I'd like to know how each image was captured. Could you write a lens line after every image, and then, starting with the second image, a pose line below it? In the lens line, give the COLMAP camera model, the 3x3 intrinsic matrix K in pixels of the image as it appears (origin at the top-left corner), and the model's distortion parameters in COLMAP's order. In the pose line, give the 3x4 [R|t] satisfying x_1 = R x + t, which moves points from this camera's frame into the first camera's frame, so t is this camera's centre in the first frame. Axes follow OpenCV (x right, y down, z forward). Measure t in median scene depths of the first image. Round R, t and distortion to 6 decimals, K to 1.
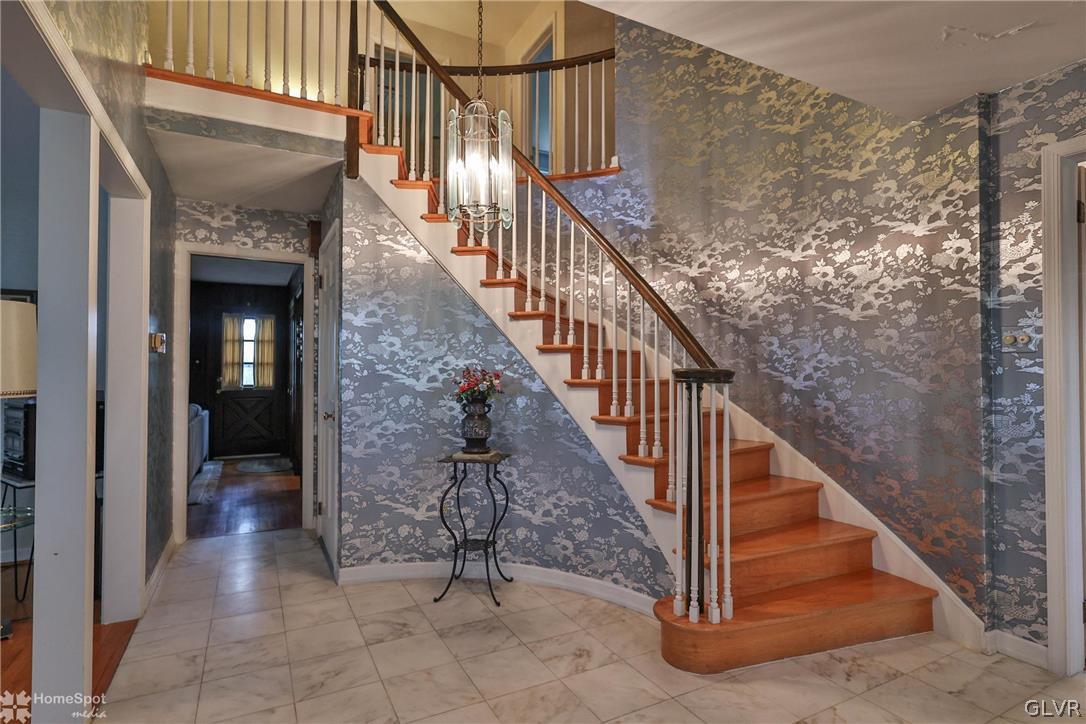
lens RADIAL K [[549.9, 0, 539.3], [0, 549.9, 384.9], [0, 0, 1]] dist [0.002249, 0.000225]
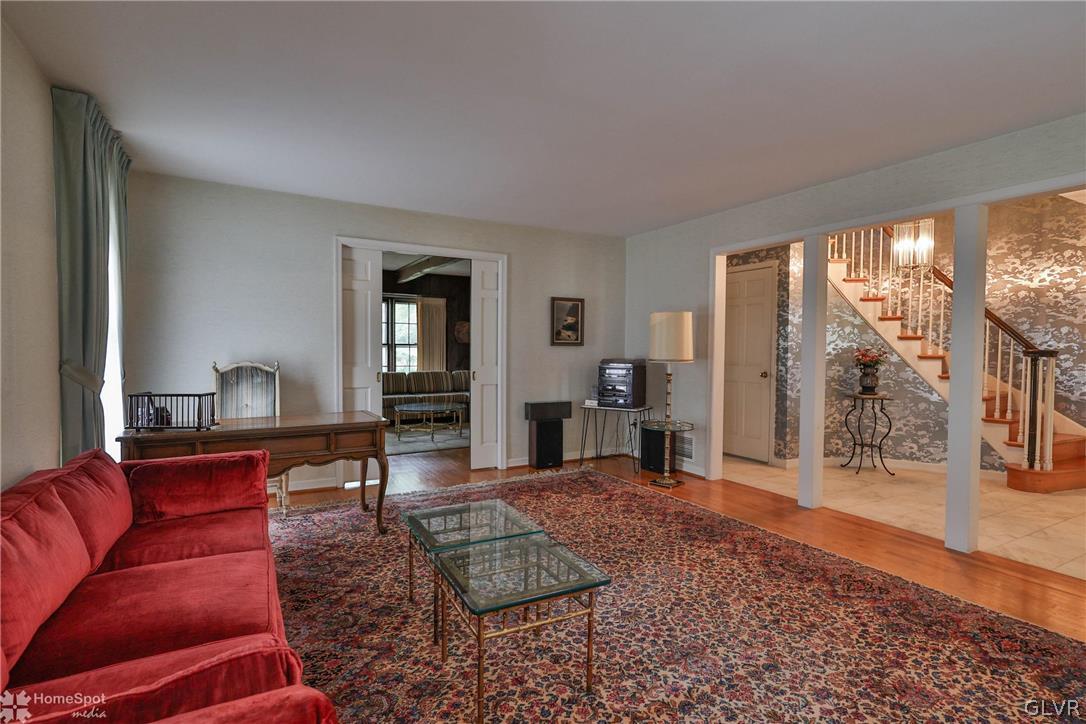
lens RADIAL K [[549.9, 0, 539.3], [0, 549.9, 384.9], [0, 0, 1]] dist [0.002249, 0.000225]
pose [[0.999465, 0.007054, 0.031939, -1.194572], [-0.008376, 0.999106, 0.041431, 0.024124], [-0.031618, -0.041676, 0.998631, -0.733733]]
